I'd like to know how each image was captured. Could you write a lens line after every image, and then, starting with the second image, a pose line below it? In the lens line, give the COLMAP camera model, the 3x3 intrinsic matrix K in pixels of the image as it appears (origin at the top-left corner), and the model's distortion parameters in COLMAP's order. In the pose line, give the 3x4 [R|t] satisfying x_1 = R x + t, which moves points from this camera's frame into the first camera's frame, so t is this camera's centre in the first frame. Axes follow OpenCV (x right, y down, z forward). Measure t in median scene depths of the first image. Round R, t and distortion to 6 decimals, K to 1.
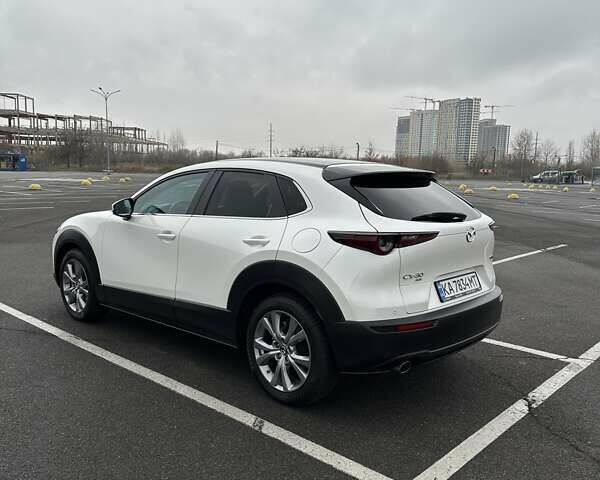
lens RADIAL K [[560.6, 0, 300.0], [0, 560.6, 240.0], [0, 0, 1]] dist [0.080794, -0.112386]
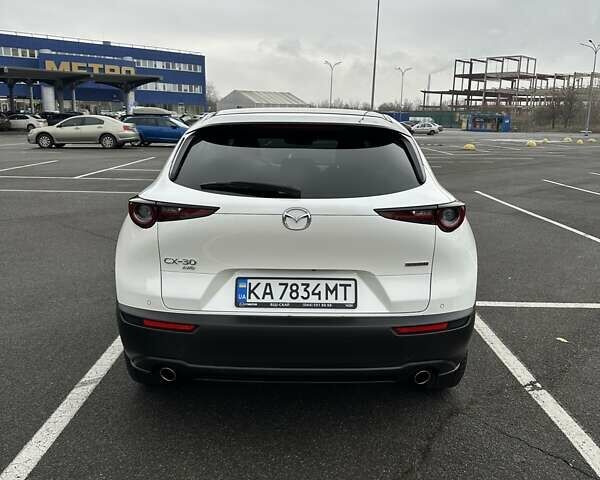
lens RADIAL K [[560.6, 0, 300.0], [0, 560.6, 240.0], [0, 0, 1]] dist [0.080794, -0.112386]
pose [[0.679937, 0.145306, -0.718729, 0.530726], [-0.097235, 0.989380, 0.108037, -0.038810], [0.726795, -0.003572, 0.686845, 0.368583]]
